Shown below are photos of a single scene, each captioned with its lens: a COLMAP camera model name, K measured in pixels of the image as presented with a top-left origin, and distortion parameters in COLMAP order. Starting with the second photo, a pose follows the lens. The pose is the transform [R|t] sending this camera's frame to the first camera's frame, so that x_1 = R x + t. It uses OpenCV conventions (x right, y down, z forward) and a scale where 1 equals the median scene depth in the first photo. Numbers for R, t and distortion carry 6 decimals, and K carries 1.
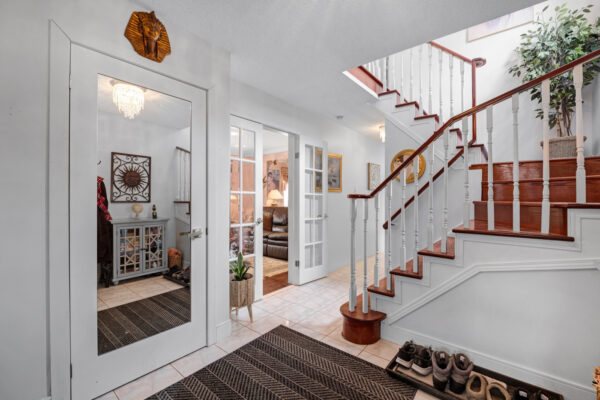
lens RADIAL K [[254.0, 0, 297.7], [0, 254.0, 201.8], [0, 0, 1]] dist [-0.017888, -0.000237]
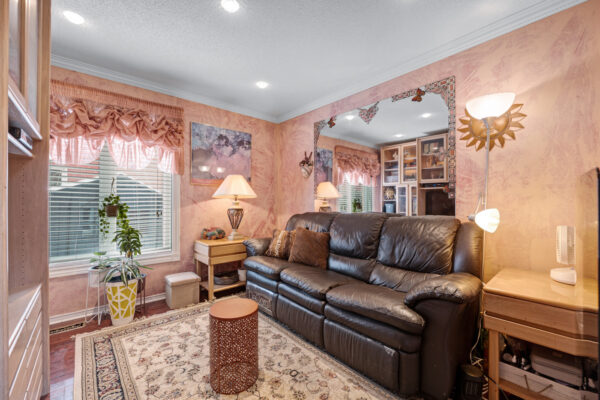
lens RADIAL K [[254.0, 0, 297.7], [0, 254.0, 201.8], [0, 0, 1]] dist [-0.017888, -0.000237]
pose [[0.988279, -0.009214, -0.152379, -0.087387], [0.007844, 0.999923, -0.009593, 0.002981], [0.152455, 0.008286, 0.988276, 0.555652]]
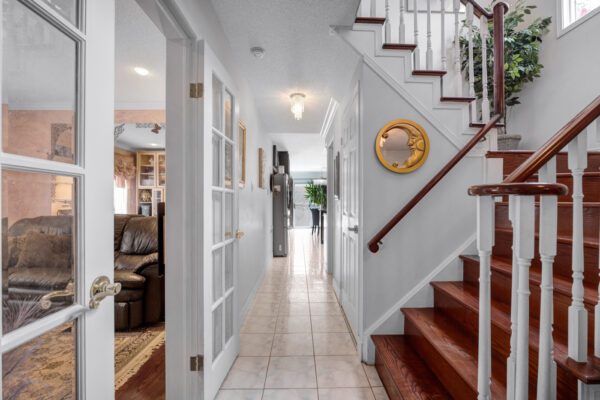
lens RADIAL K [[254.0, 0, 297.7], [0, 254.0, 201.8], [0, 0, 1]] dist [-0.017888, -0.000237]
pose [[0.761511, -0.004123, 0.648139, -0.080260], [0.008467, 0.999958, -0.003587, -0.003358], [-0.648097, 0.008220, 0.761514, 0.354899]]
